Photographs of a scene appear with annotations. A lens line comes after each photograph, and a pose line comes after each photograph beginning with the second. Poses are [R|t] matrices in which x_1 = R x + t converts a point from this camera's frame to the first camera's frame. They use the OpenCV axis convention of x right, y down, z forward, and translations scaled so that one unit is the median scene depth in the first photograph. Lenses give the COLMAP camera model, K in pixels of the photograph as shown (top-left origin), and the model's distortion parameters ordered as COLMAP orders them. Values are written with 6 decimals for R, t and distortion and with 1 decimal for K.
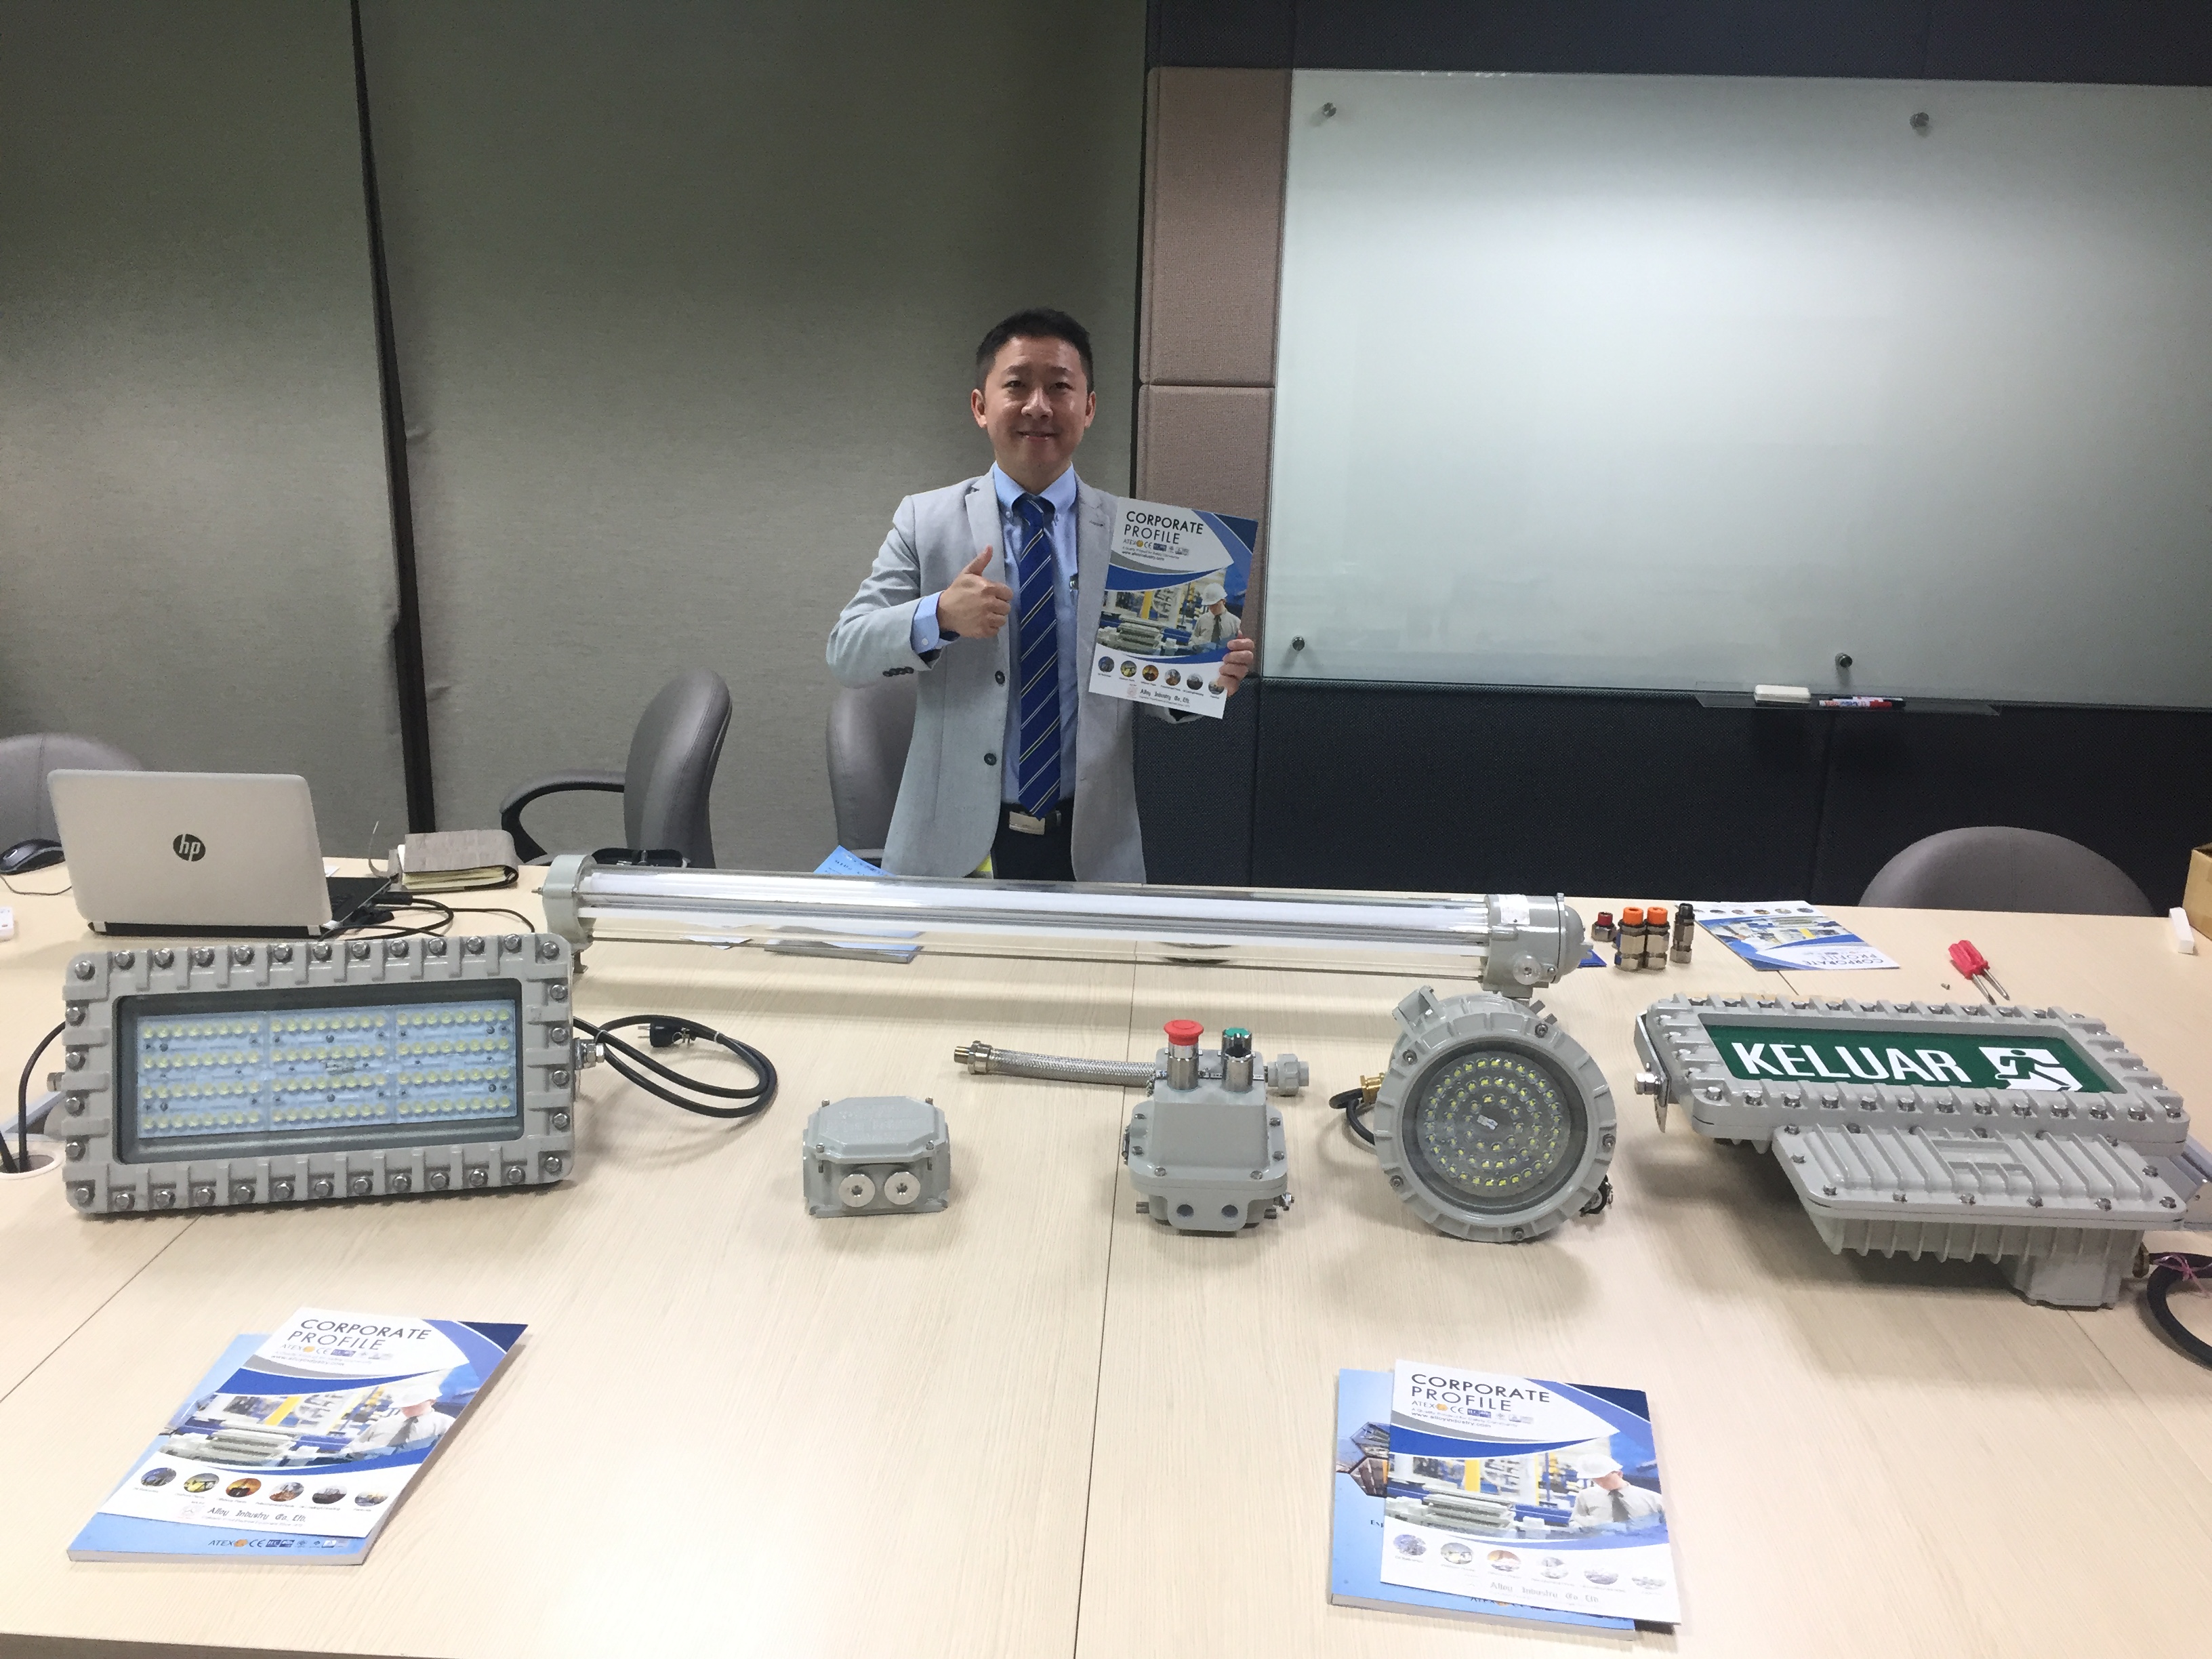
lens RADIAL K [[1893.3, 0, 1090.2], [0, 1893.3, 824.0], [0, 0, 1]] dist [0.042650, -0.003800]
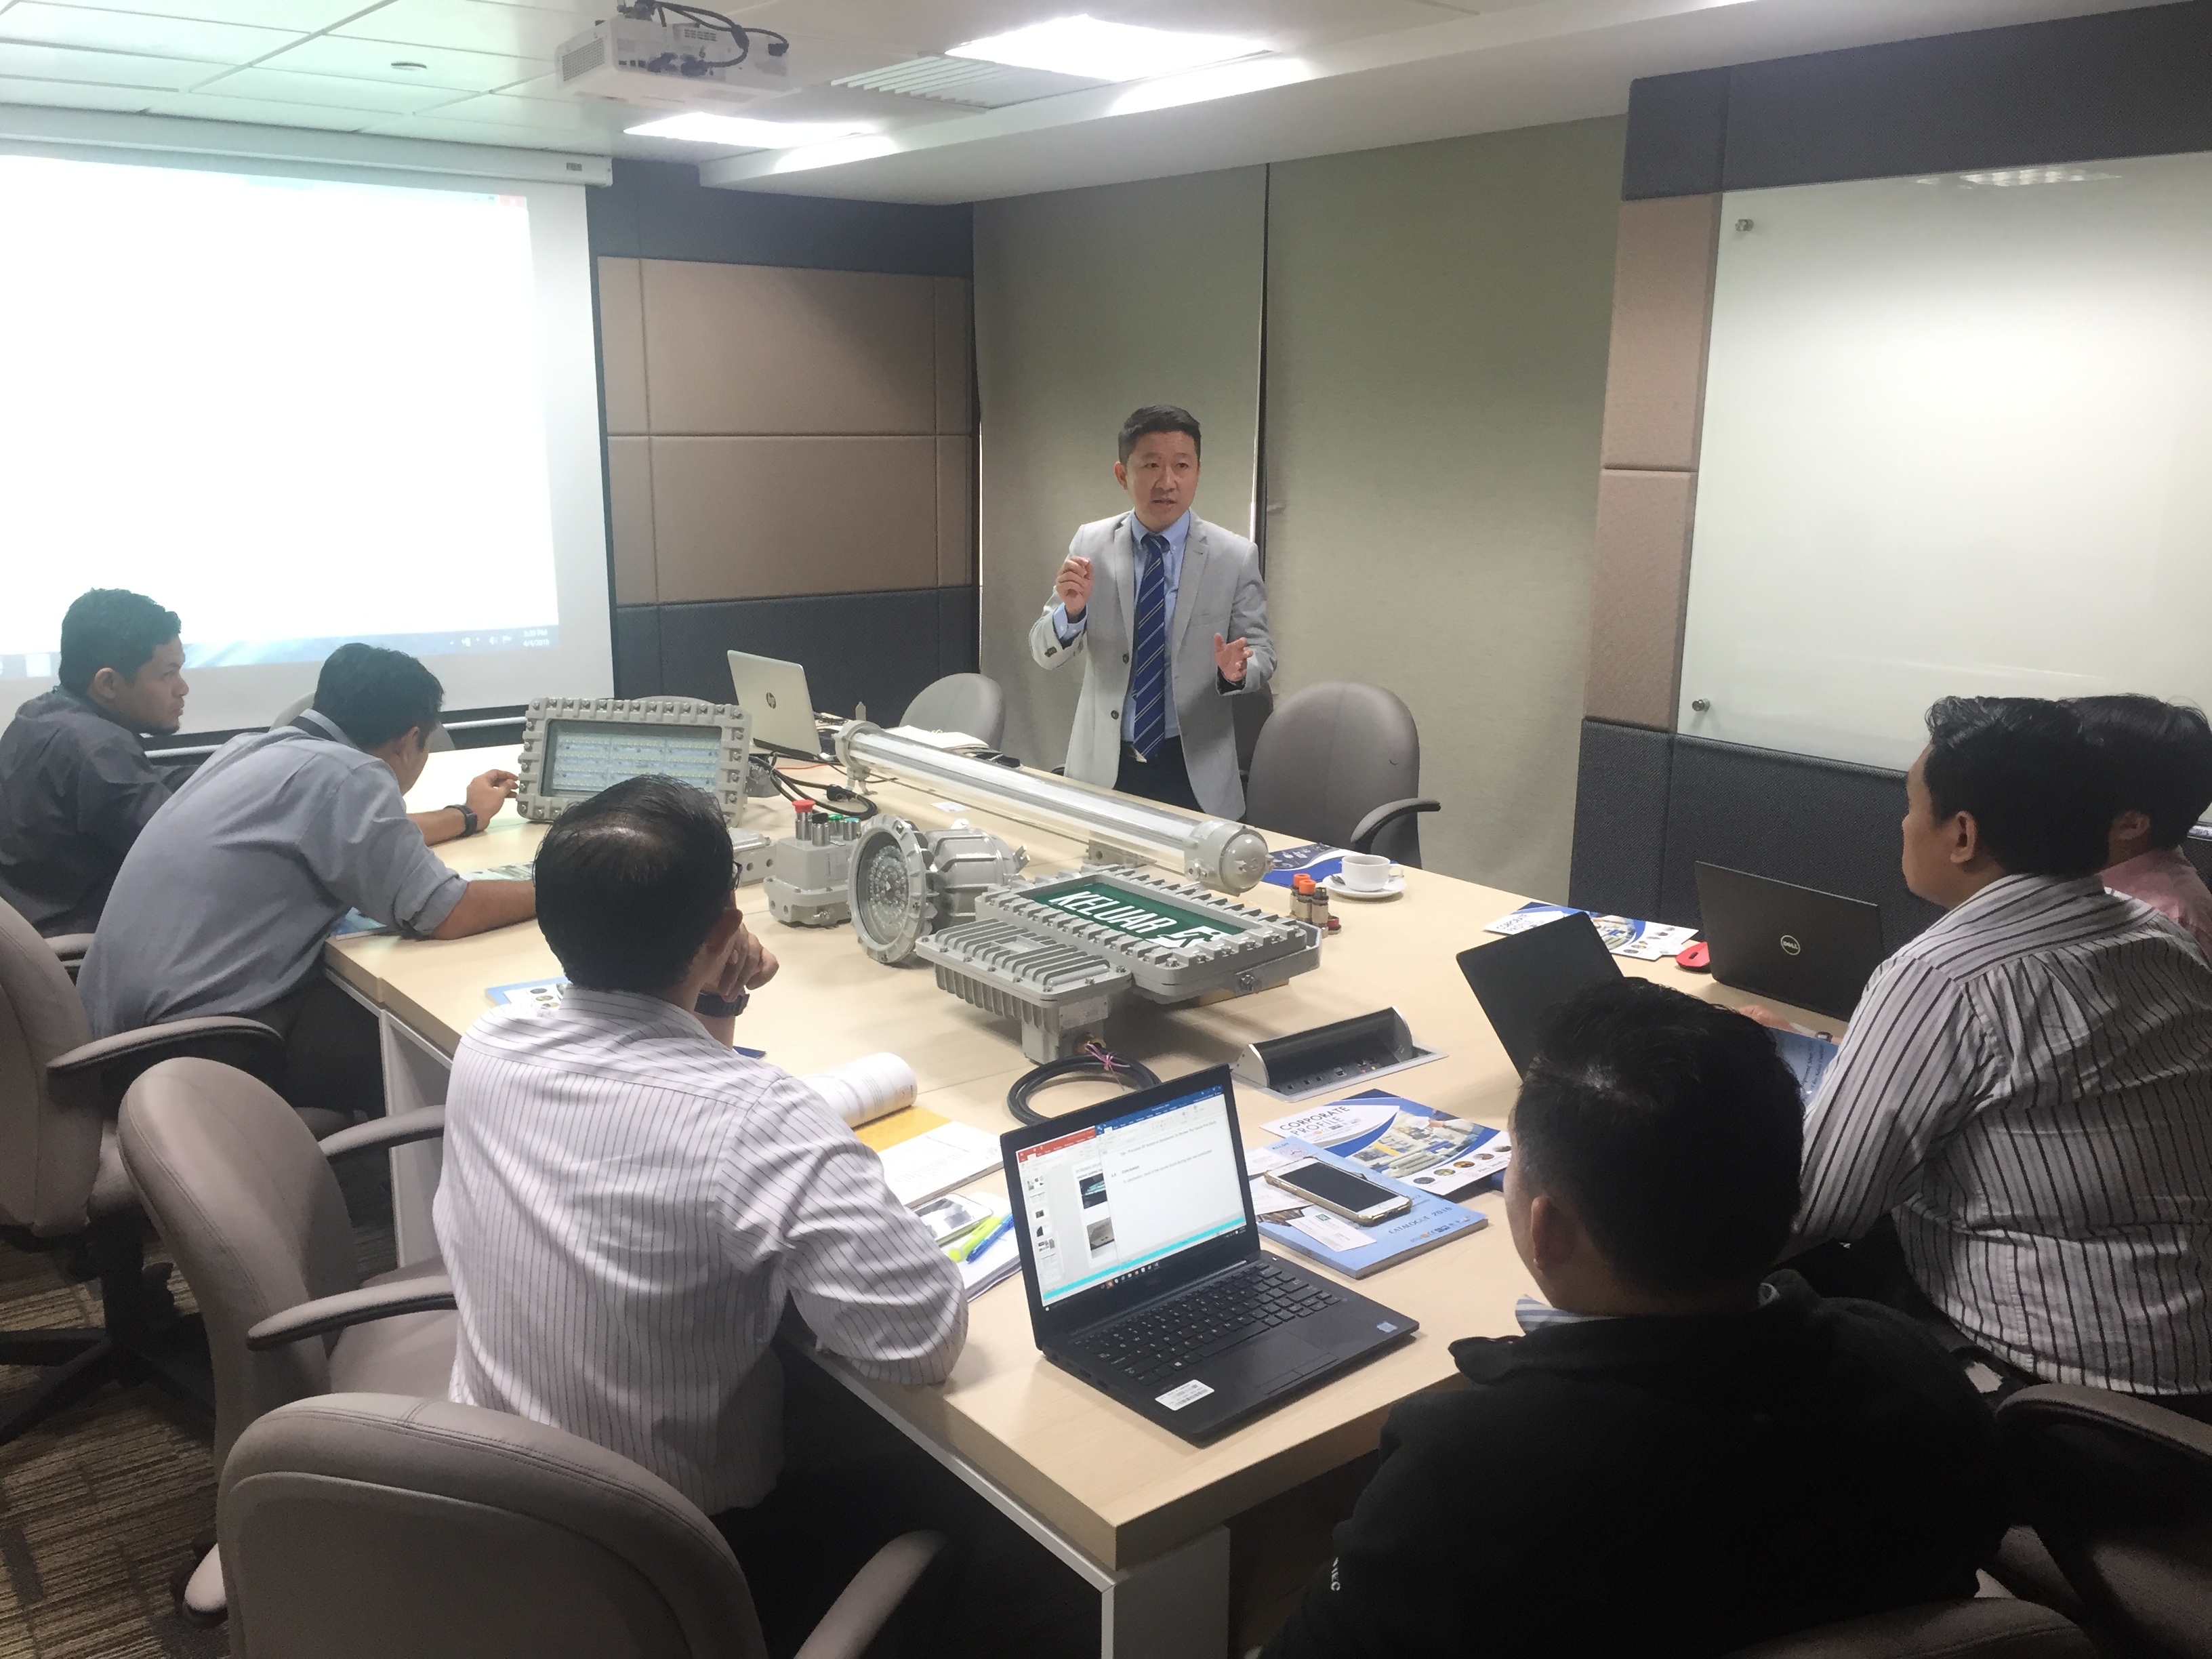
lens RADIAL K [[1875.3, 0, 1101.9], [0, 1875.3, 837.1], [0, 0, 1]] dist [0.046556, -0.028341]
pose [[0.654629, 0.154117, -0.740073, 1.192357], [-0.199363, 0.979536, 0.027639, 0.029634], [0.729188, 0.129450, 0.671958, 0.054960]]
